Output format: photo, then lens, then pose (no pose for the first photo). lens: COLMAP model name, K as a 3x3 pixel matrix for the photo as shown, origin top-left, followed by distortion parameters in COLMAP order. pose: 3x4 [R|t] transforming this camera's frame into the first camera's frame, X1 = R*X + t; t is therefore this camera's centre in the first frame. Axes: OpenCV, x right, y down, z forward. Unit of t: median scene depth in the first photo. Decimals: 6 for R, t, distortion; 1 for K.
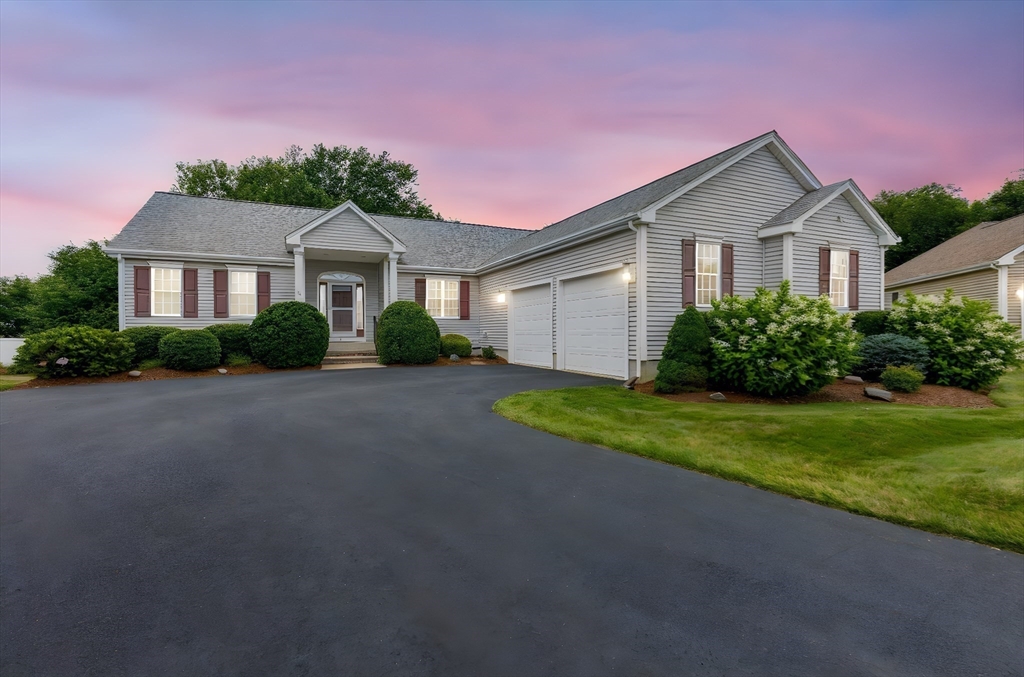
lens RADIAL K [[442.0, 0, 514.5], [0, 442.0, 331.7], [0, 0, 1]] dist [0.000640, 0.000017]
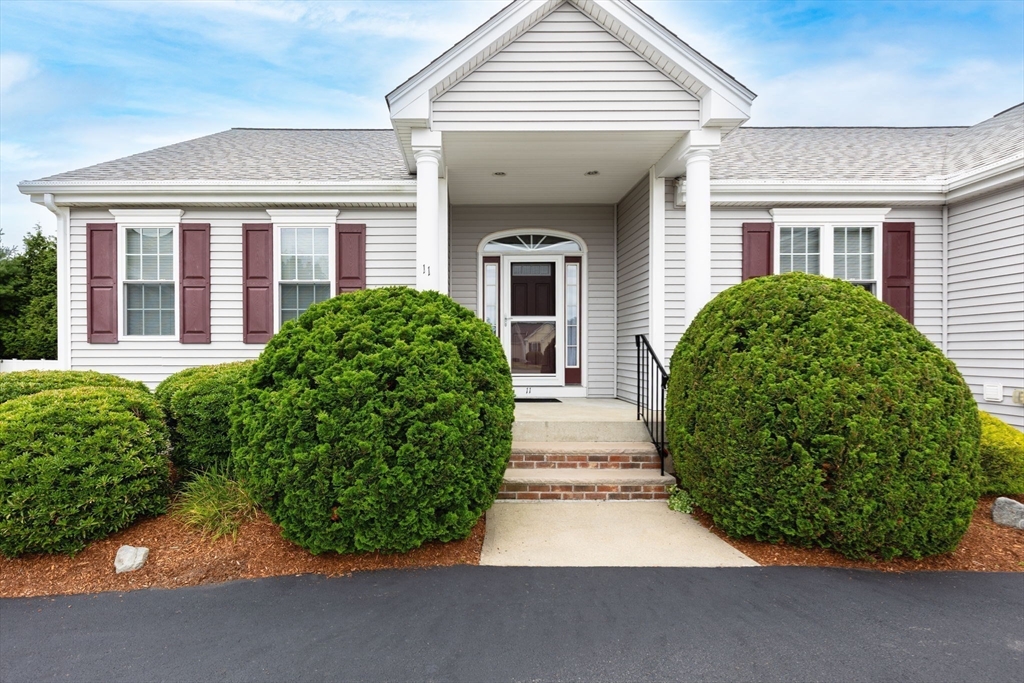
lens RADIAL K [[454.0, 0, 511.5], [0, 454.0, 348.3], [0, 0, 1]] dist [0.028793, -0.000091]
pose [[0.935533, -0.001040, -0.353238, -0.286003], [-0.001176, 0.999981, -0.006058, -0.023976], [0.353237, 0.006083, 0.935514, 0.657119]]
